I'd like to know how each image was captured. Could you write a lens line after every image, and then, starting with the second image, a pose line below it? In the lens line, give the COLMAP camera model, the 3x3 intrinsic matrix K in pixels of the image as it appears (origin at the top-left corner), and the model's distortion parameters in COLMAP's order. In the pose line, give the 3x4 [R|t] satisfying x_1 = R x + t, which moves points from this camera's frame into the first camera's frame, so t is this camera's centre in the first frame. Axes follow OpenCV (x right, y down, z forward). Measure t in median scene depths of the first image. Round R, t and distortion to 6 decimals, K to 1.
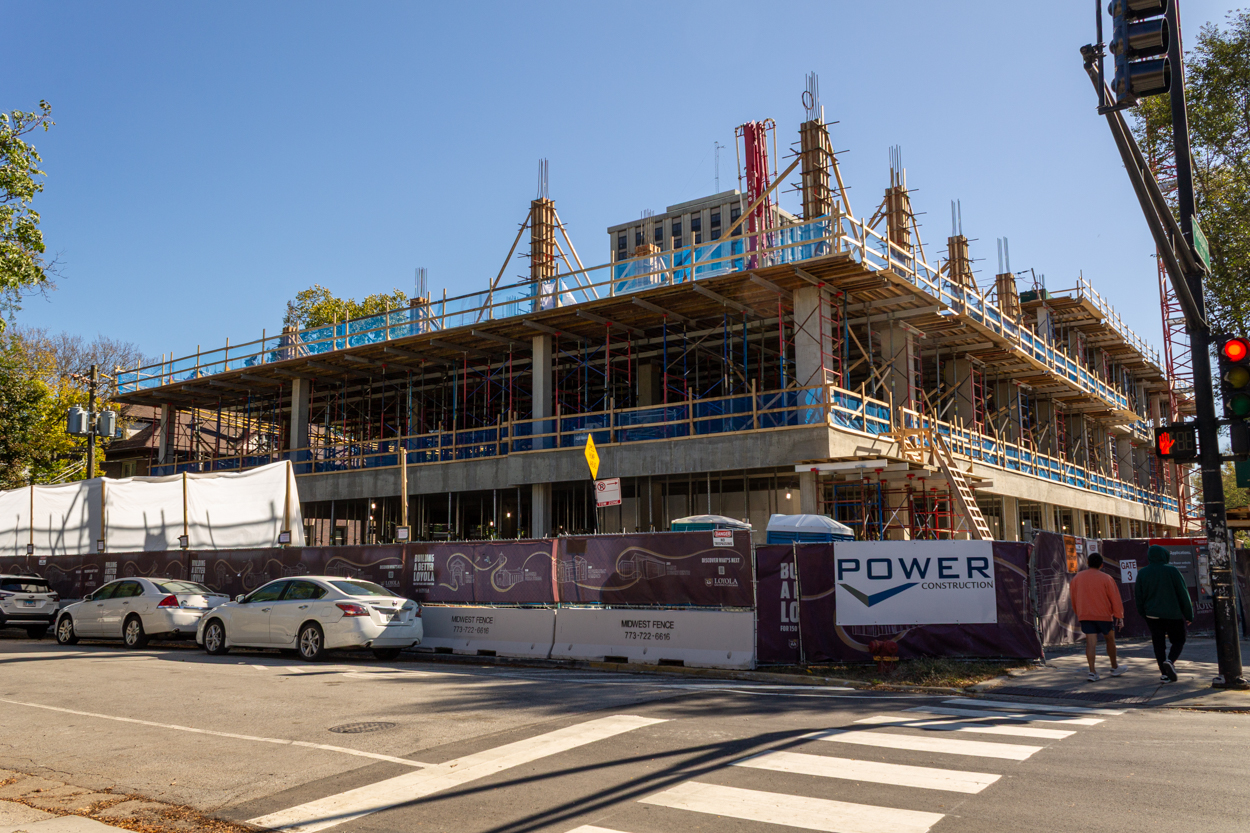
lens RADIAL K [[1023.5, 0, 622.9], [0, 1023.5, 429.4], [0, 0, 1]] dist [0.045244, 0.001369]
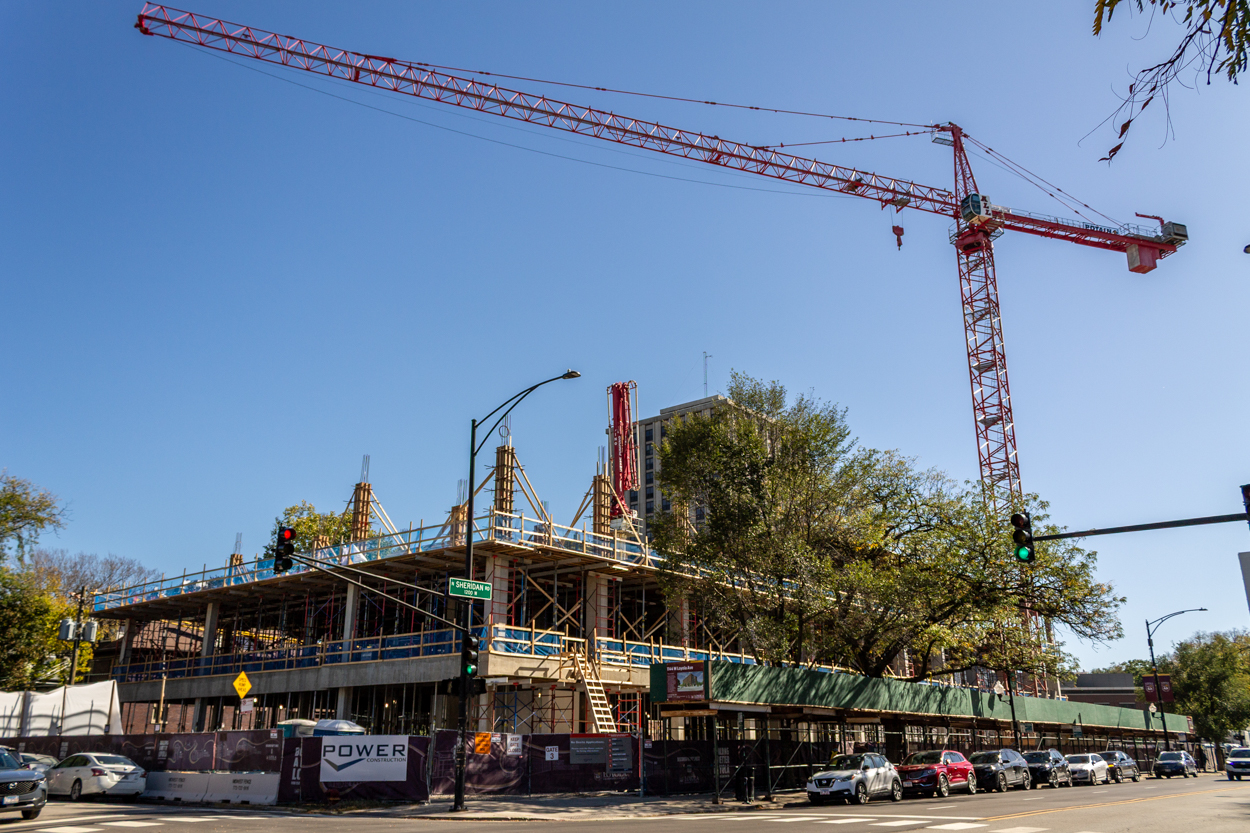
lens RADIAL K [[1025.9, 0, 617.5], [0, 1025.9, 421.5], [0, 0, 1]] dist [0.036134, -0.018447]
pose [[0.997091, -0.011071, -0.075407, 0.760076], [-0.002252, 0.984683, -0.174338, -0.112655], [0.076182, 0.174001, 0.981794, -0.801523]]
